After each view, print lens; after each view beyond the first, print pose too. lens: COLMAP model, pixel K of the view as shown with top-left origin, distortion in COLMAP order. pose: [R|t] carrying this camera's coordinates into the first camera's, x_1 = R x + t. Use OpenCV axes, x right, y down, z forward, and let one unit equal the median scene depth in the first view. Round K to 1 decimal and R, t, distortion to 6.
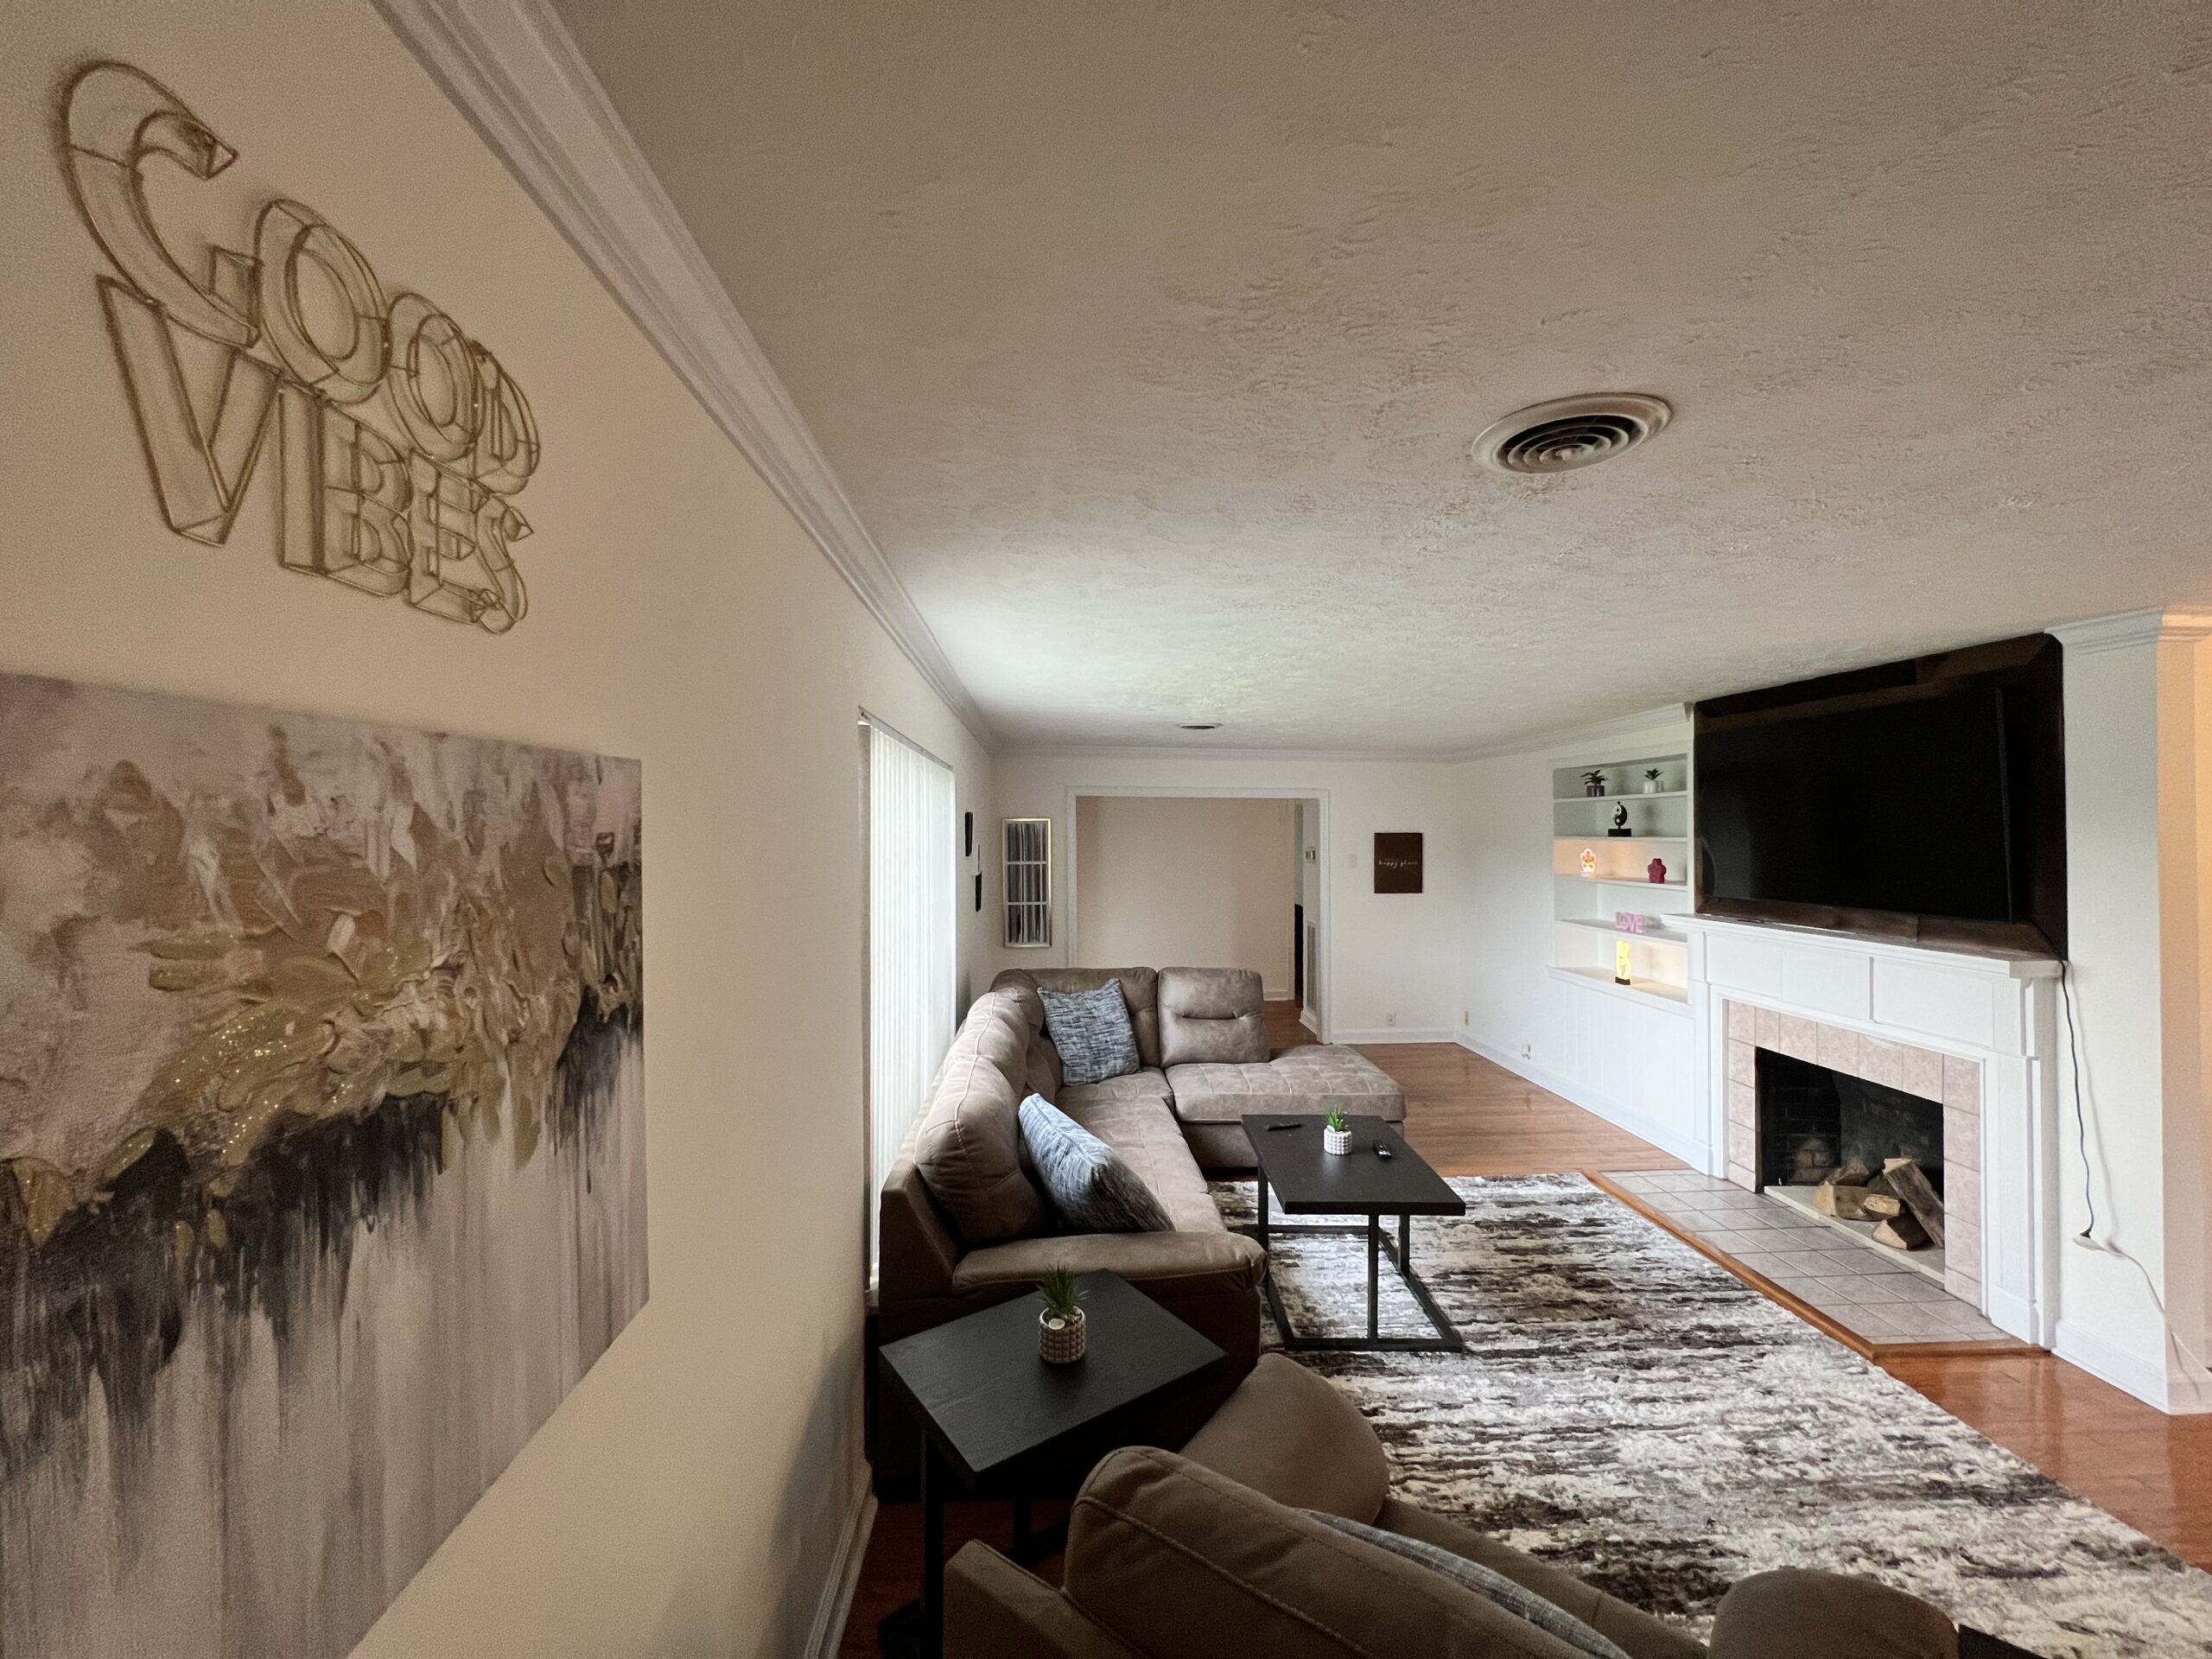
lens RADIAL K [[883.9, 0, 1105.2], [0, 883.9, 826.3], [0, 0, 1]] dist [-0.002072, 0.000743]
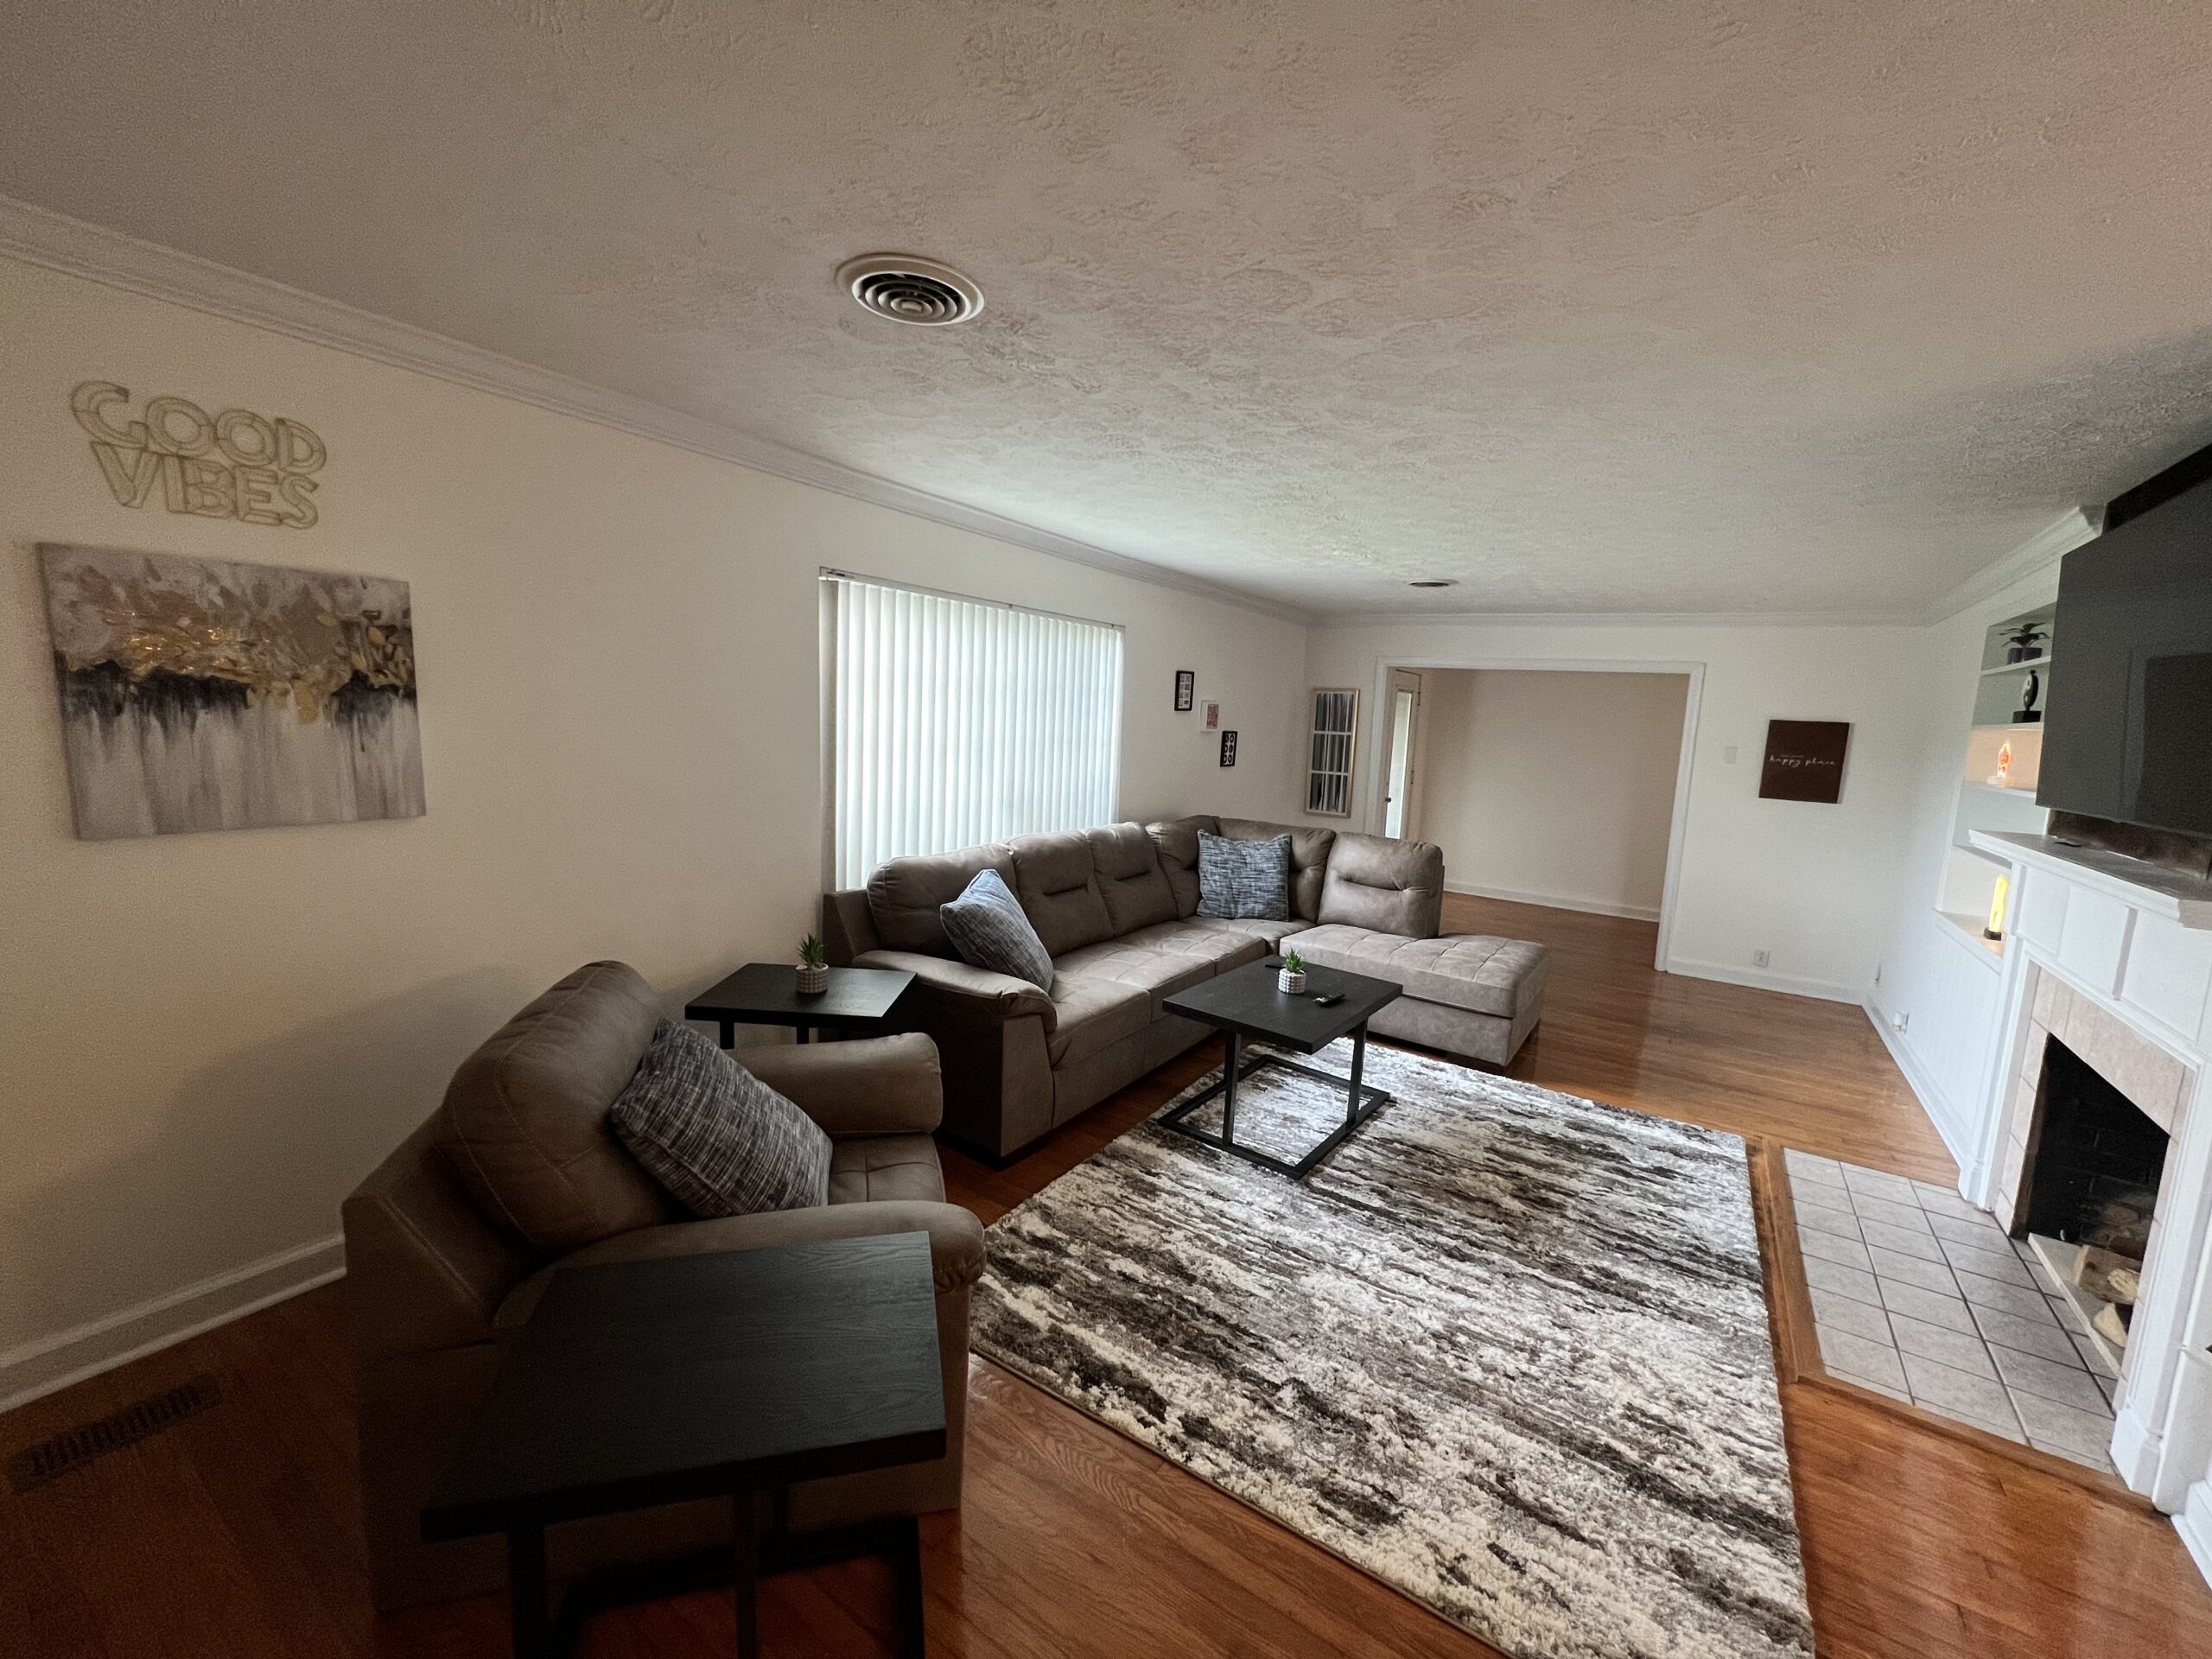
lens RADIAL K [[883.9, 0, 1104.3], [0, 883.9, 827.3], [0, 0, 1]] dist [-0.002072, 0.000743]
pose [[0.793504, 0.119153, -0.596786, 0.849291], [-0.045499, 0.989516, 0.137069, 0.057703], [0.606862, -0.081612, 0.790606, 0.082017]]
